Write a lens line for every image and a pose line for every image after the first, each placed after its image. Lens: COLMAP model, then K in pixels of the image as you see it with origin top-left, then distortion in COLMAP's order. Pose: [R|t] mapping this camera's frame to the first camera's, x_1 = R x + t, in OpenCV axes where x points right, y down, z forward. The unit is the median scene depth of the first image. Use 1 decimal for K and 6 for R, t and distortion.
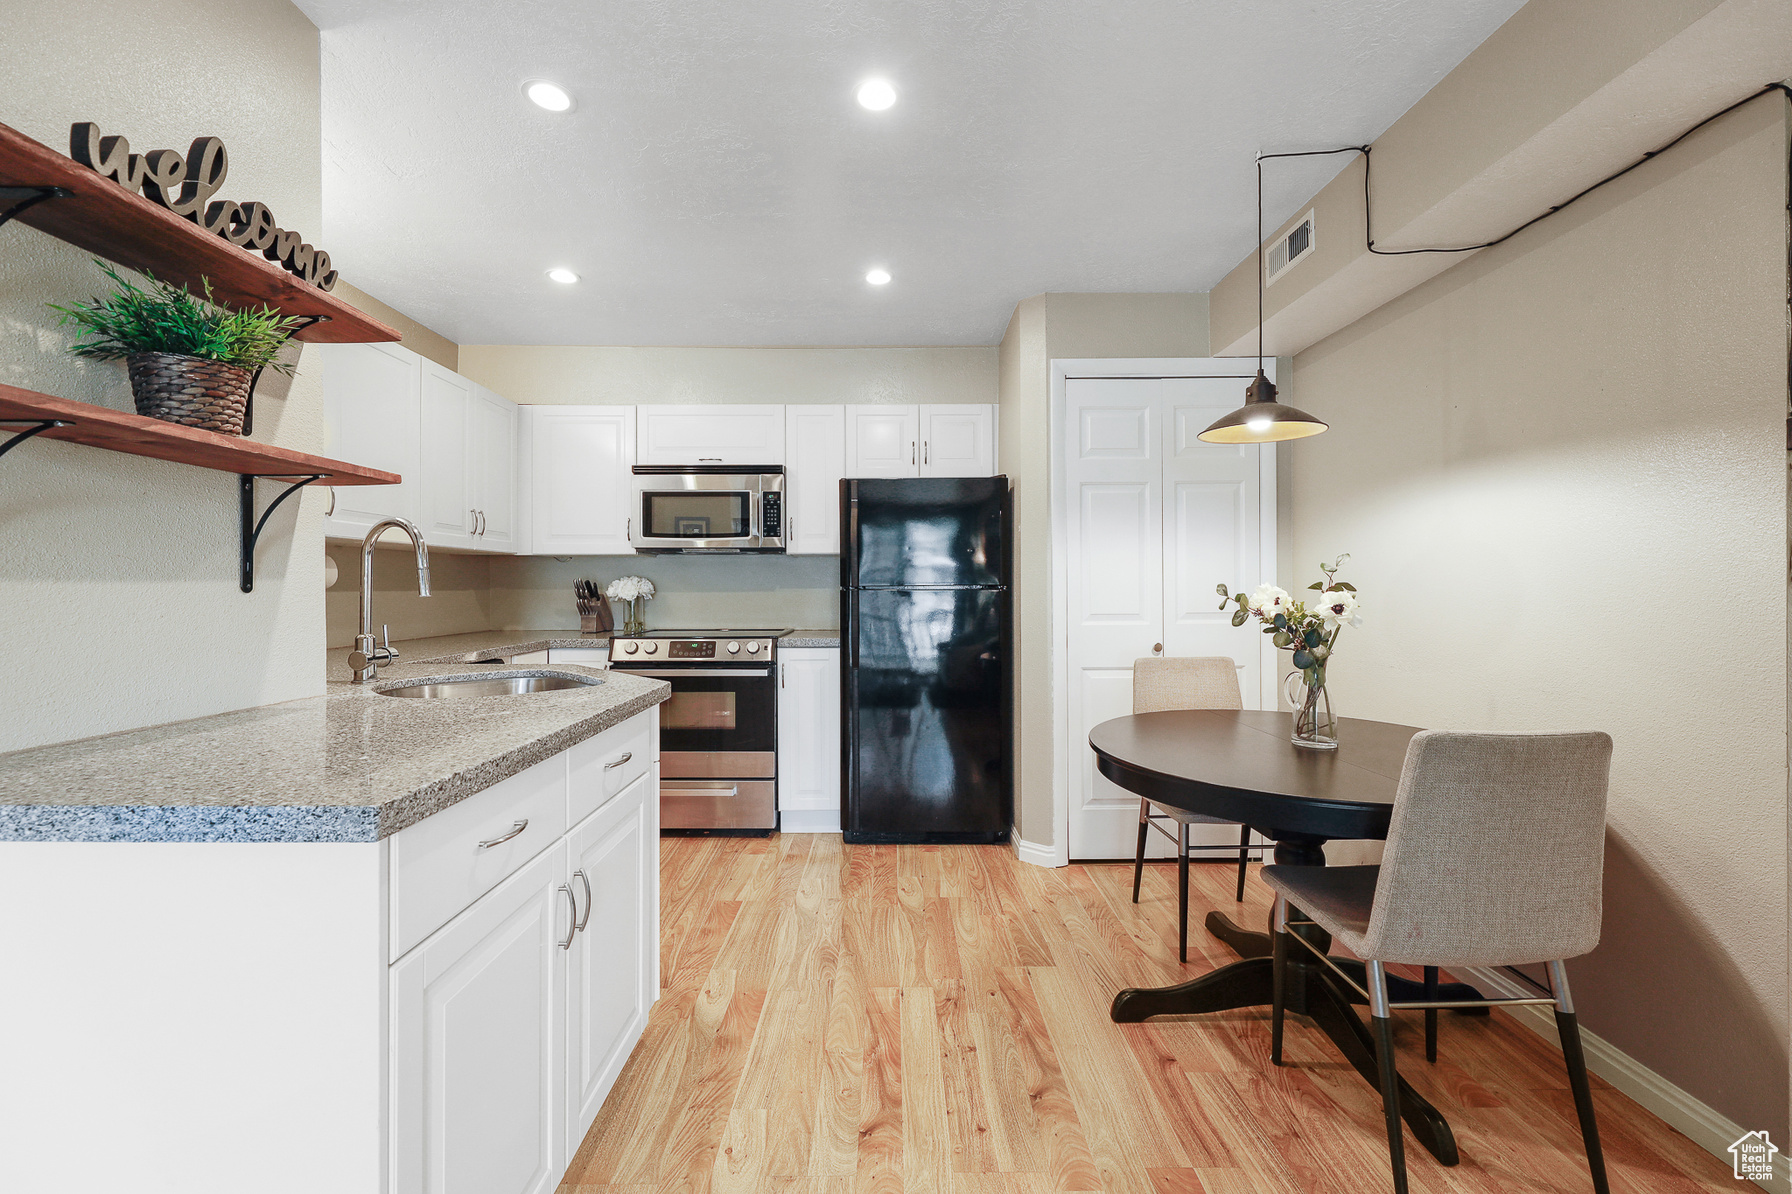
lens RADIAL K [[718.8, 0, 881.0], [0, 718.8, 581.8], [0, 0, 1]] dist [-0.000160, -0.000286]
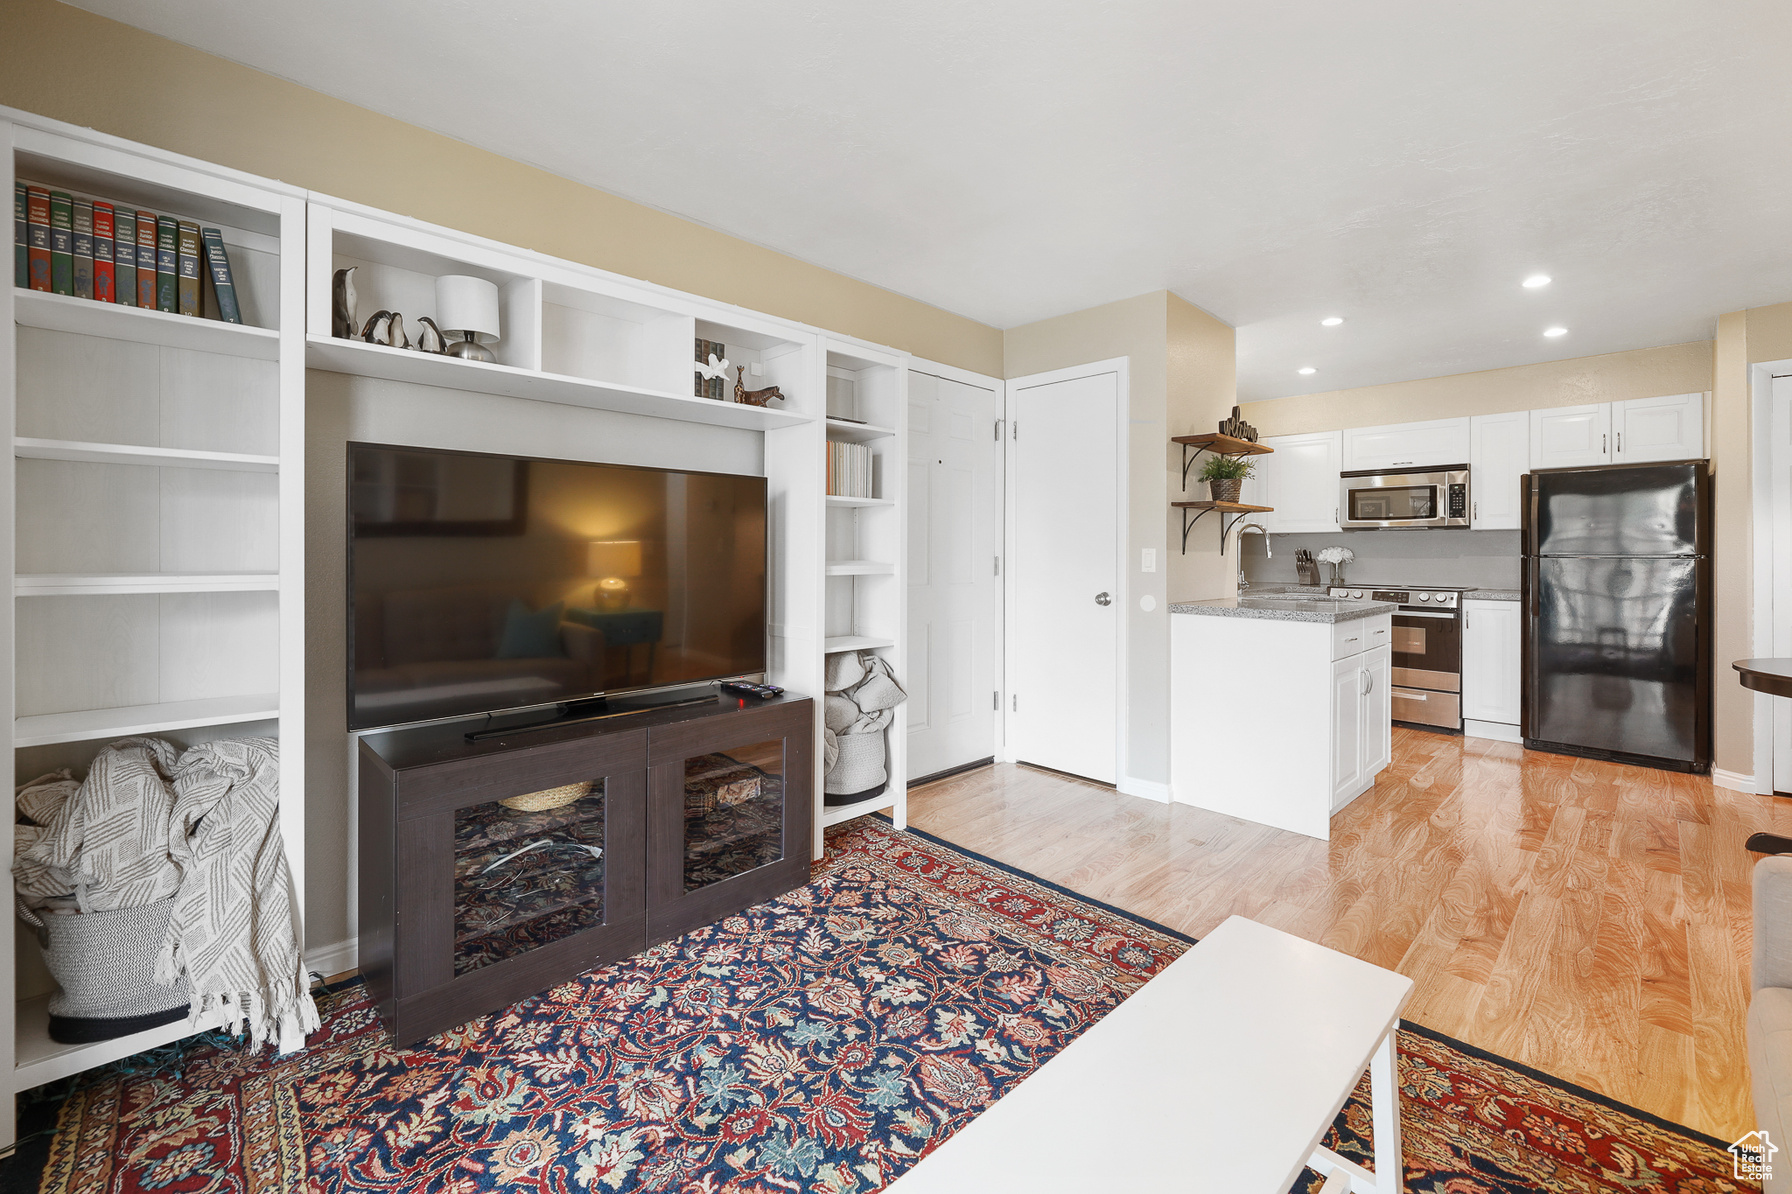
lens RADIAL K [[718.8, 0, 913.8], [0, 718.8, 552.6], [0, 0, 1]] dist [-0.000160, -0.000286]
pose [[0.705325, 0.004104, -0.708872, 0.091739], [0.000025, 0.999983, 0.005815, -0.005727], [0.708884, -0.004119, 0.705313, -0.724727]]
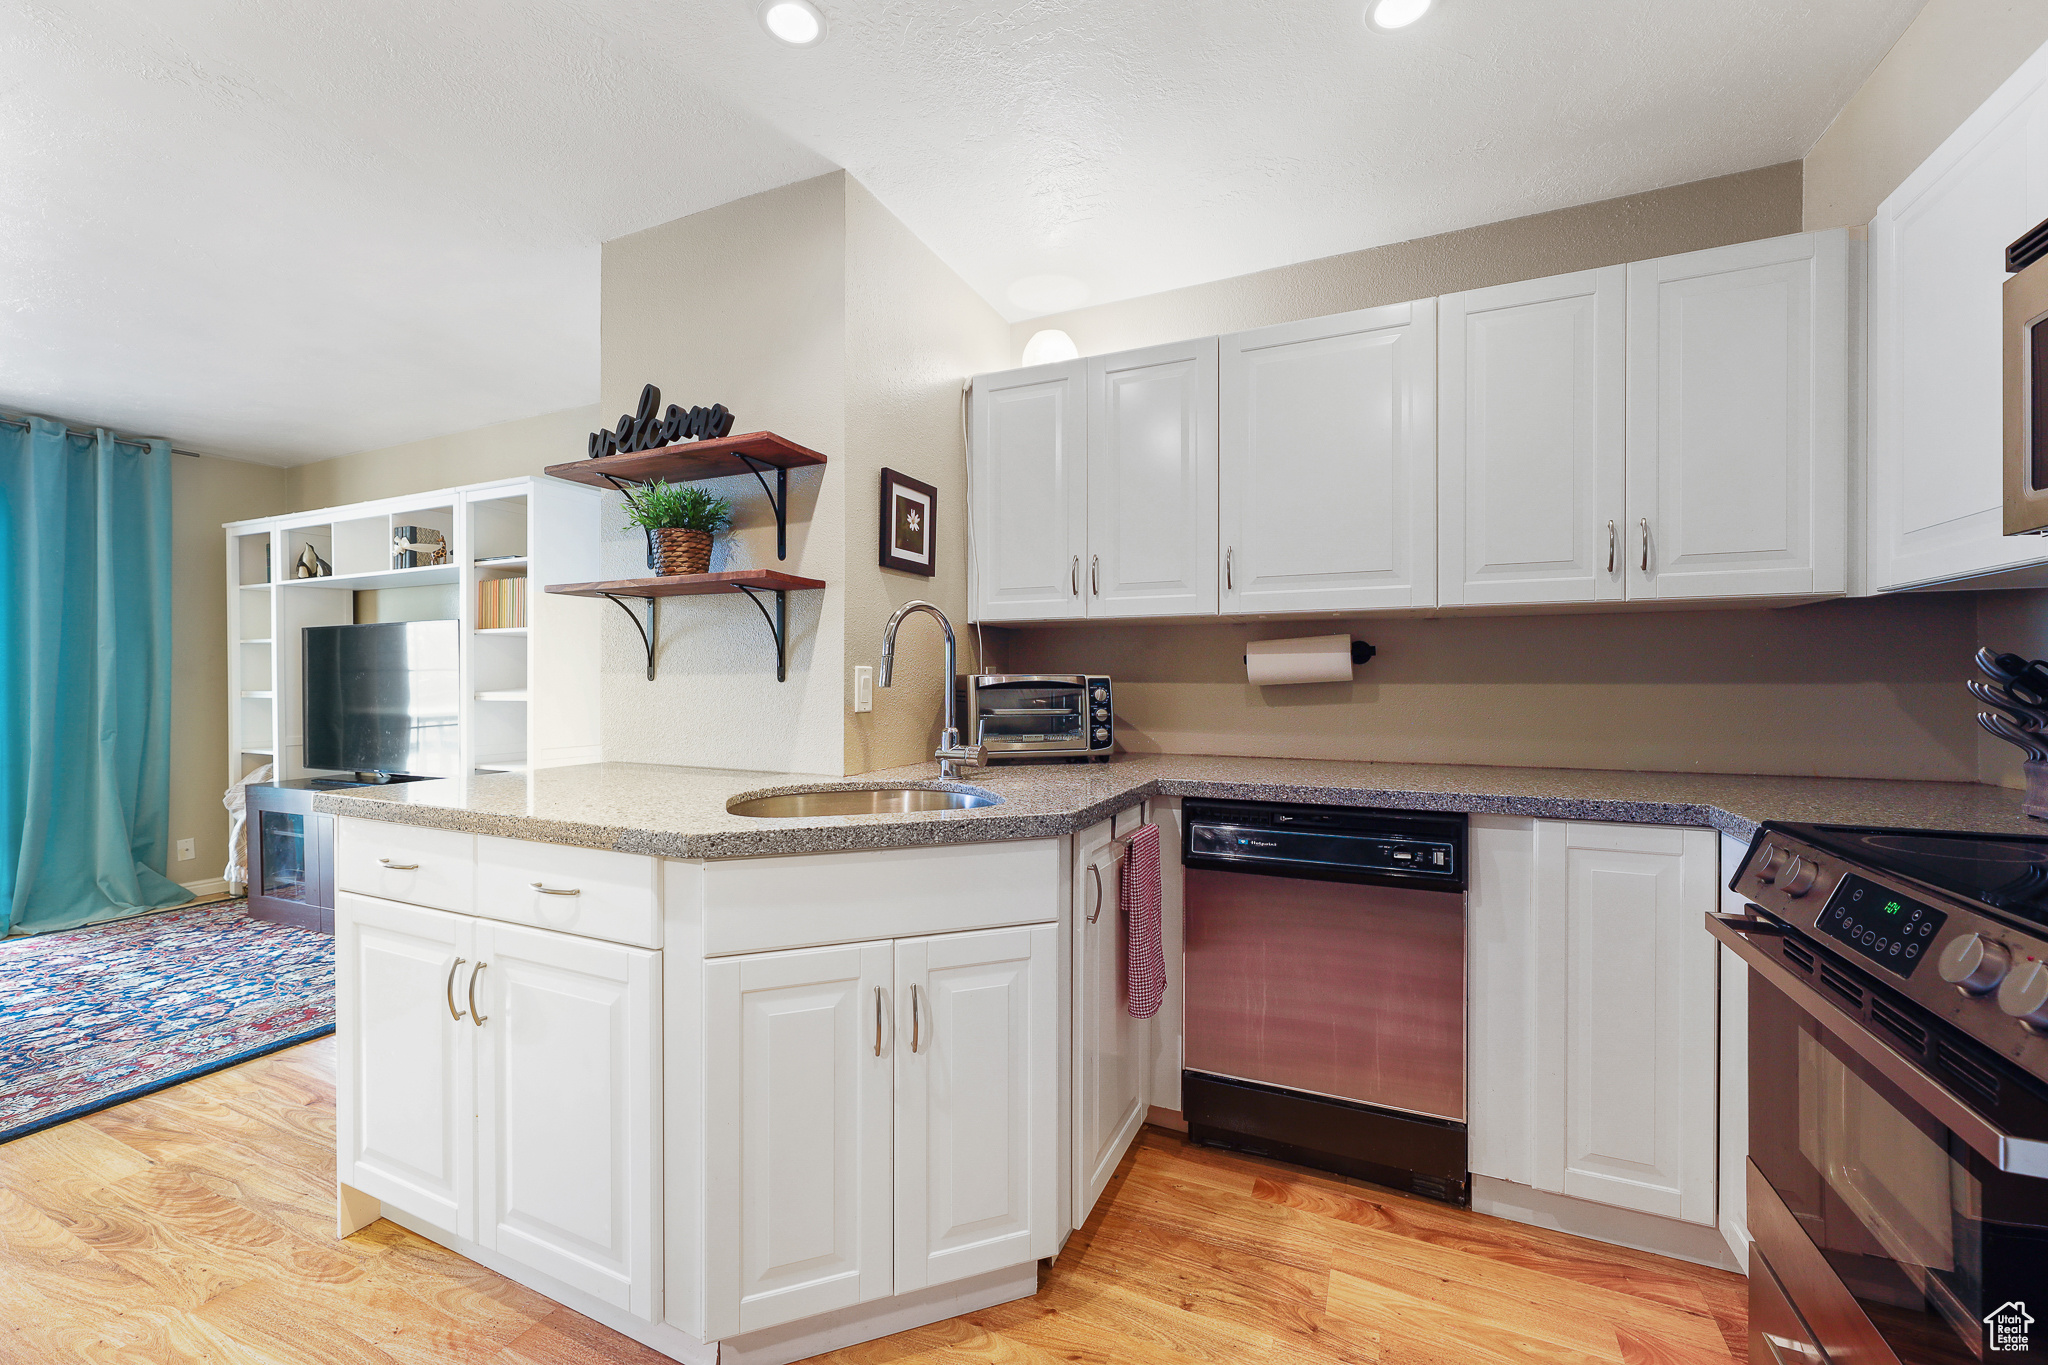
lens RADIAL K [[821.5, 0, 1028.6], [0, 821.5, 681.6], [0, 0, 1]] dist [-0.000160, -0.000286]
pose [[-0.405323, 0.001974, -0.914171, 0.121020], [0.008165, 0.999966, -0.001461, 0.008524], [0.914137, -0.008056, -0.405325, 0.845395]]
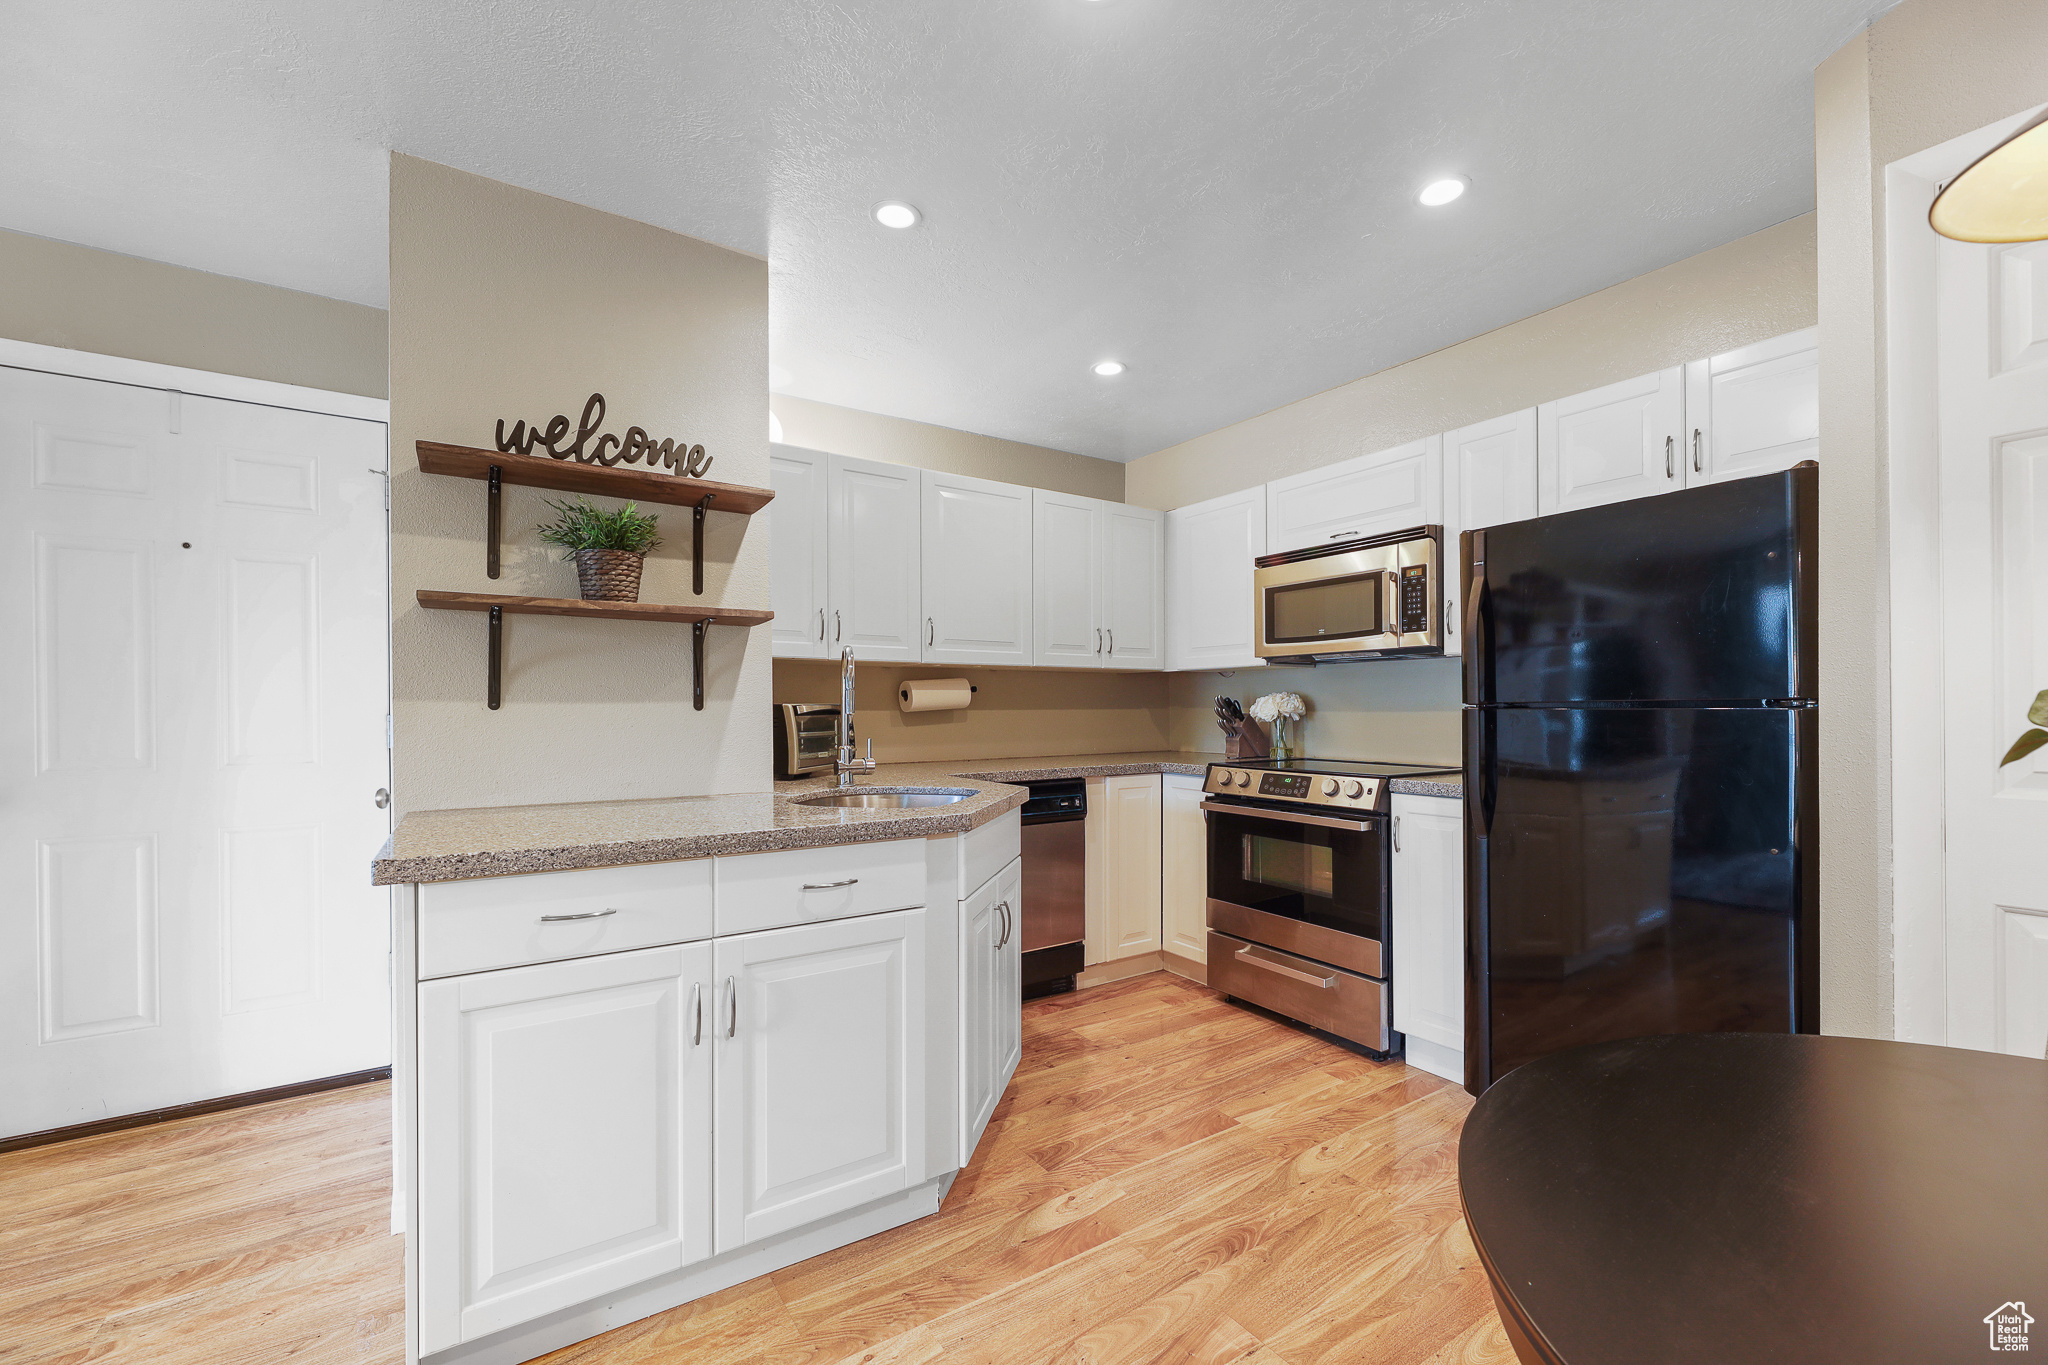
lens RADIAL K [[821.5, 0, 1022.3], [0, 821.5, 705.8], [0, 0, 1]] dist [-0.000160, -0.000286]
pose [[0.557386, -0.001954, -0.830251, 0.316588], [0.008432, 0.999959, 0.003308, 0.002722], [0.830211, -0.008845, 0.557379, 0.270900]]
